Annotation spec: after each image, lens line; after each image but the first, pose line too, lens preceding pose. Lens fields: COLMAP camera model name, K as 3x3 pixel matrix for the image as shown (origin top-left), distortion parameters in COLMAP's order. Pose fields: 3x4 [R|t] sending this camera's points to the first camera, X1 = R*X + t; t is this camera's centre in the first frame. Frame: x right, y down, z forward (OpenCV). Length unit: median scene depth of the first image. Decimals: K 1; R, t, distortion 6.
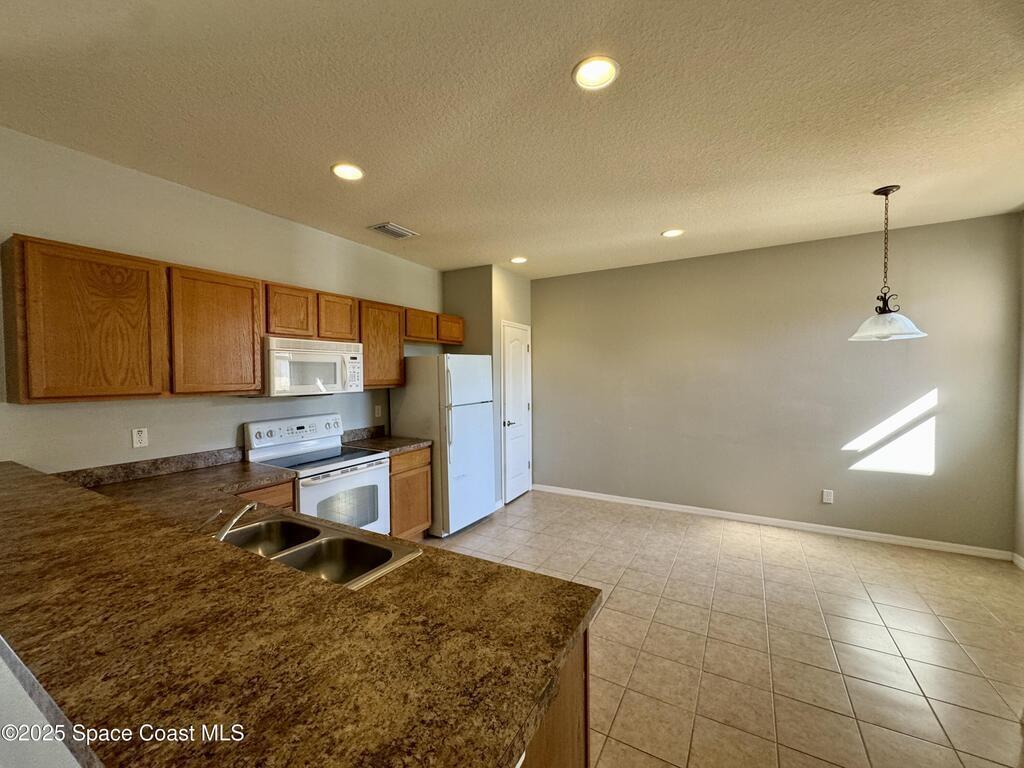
lens RADIAL K [[409.2, 0, 510.8], [0, 409.2, 381.9], [0, 0, 1]] dist [-0.001014, 0.000166]
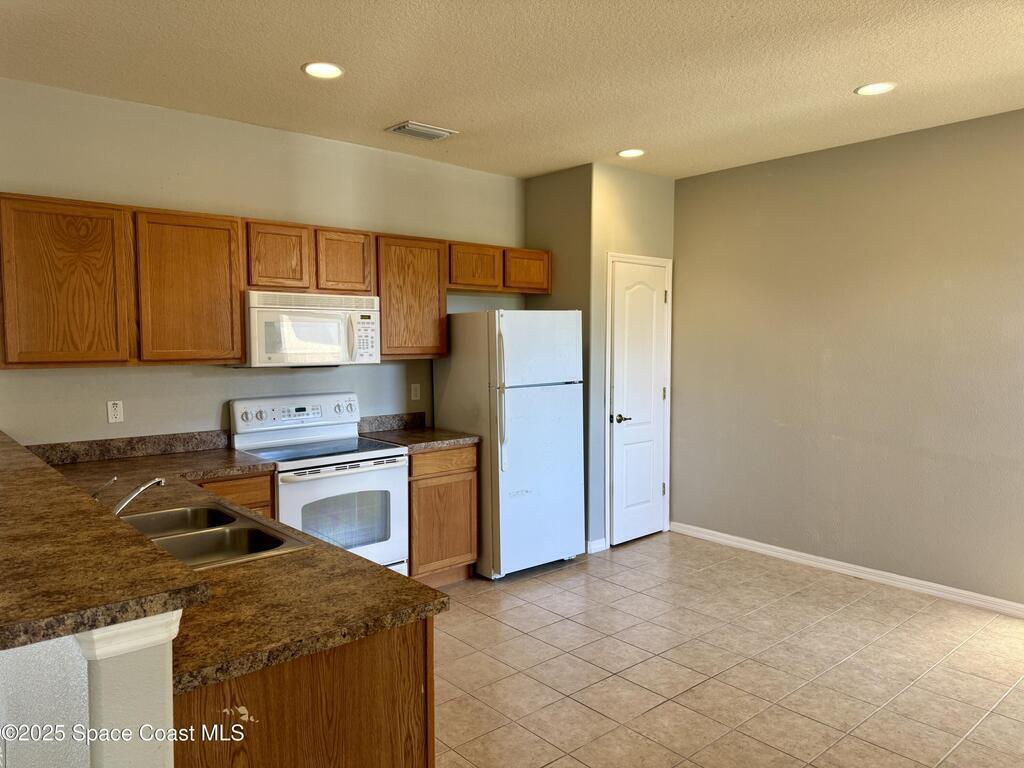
lens RADIAL K [[720.0, 0, 511.9], [0, 720.0, 381.1], [0, 0, 1]] dist [0.119996, -0.172638]
pose [[0.943845, 0.026049, -0.329359, 0.279681], [-0.011690, 0.998896, 0.045502, -0.005479], [0.330181, -0.039096, 0.943108, -0.128915]]
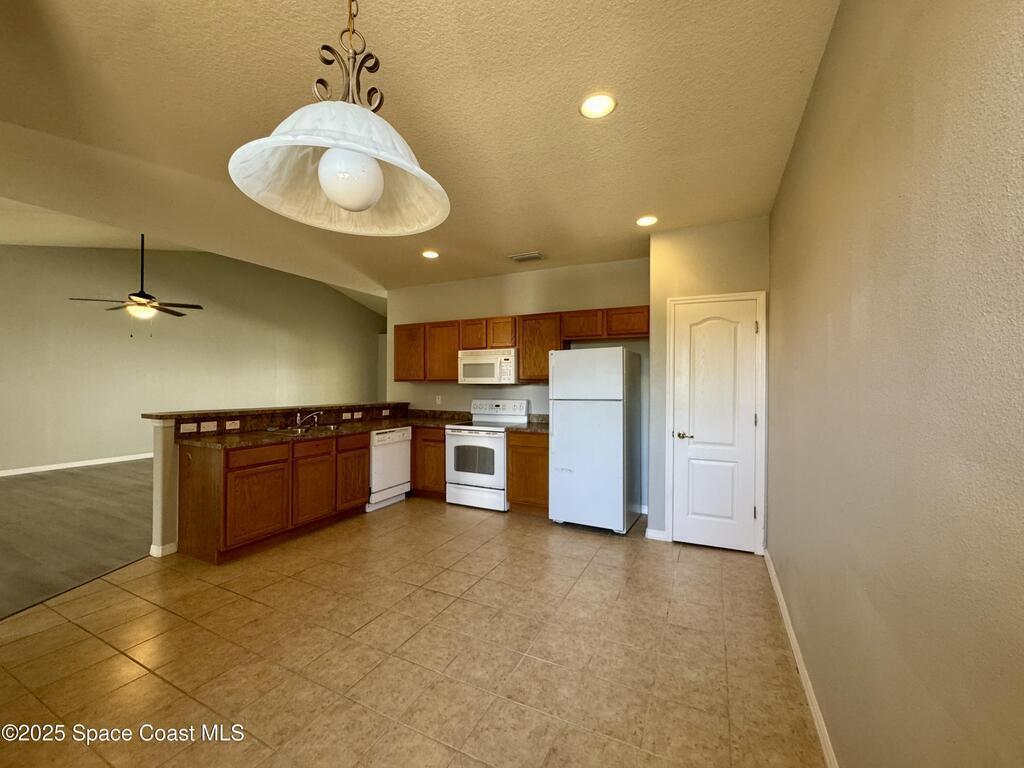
lens RADIAL K [[409.2, 0, 510.8], [0, 409.2, 381.9], [0, 0, 1]] dist [-0.001014, 0.000166]
pose [[0.065817, 0.002989, -0.997827, 0.992730], [-0.024127, 0.999708, 0.001403, 0.016508], [0.997540, 0.023982, 0.065870, 0.893335]]
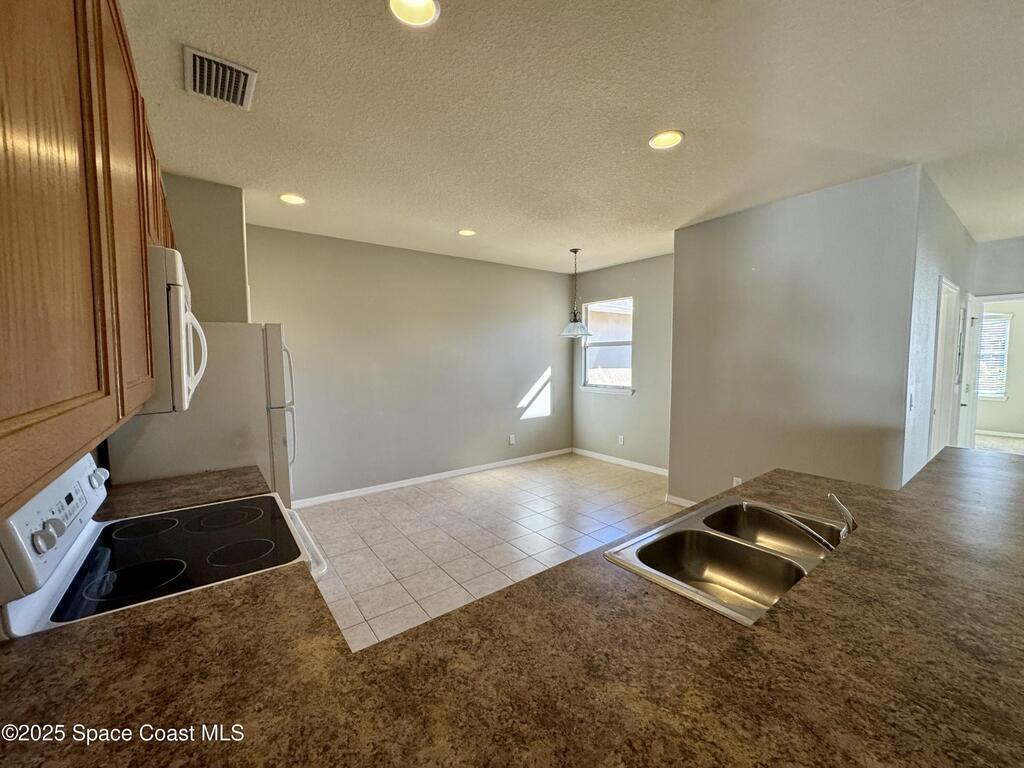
lens RADIAL K [[397.6, 0, 497.2], [0, 397.6, 385.4], [0, 0, 1]] dist [-0.001033, -0.006698]
pose [[0.416046, -0.056596, 0.907581, -0.620607], [0.023177, 0.998397, 0.051635, 0.004024], [-0.909048, -0.000448, 0.416691, 0.483861]]
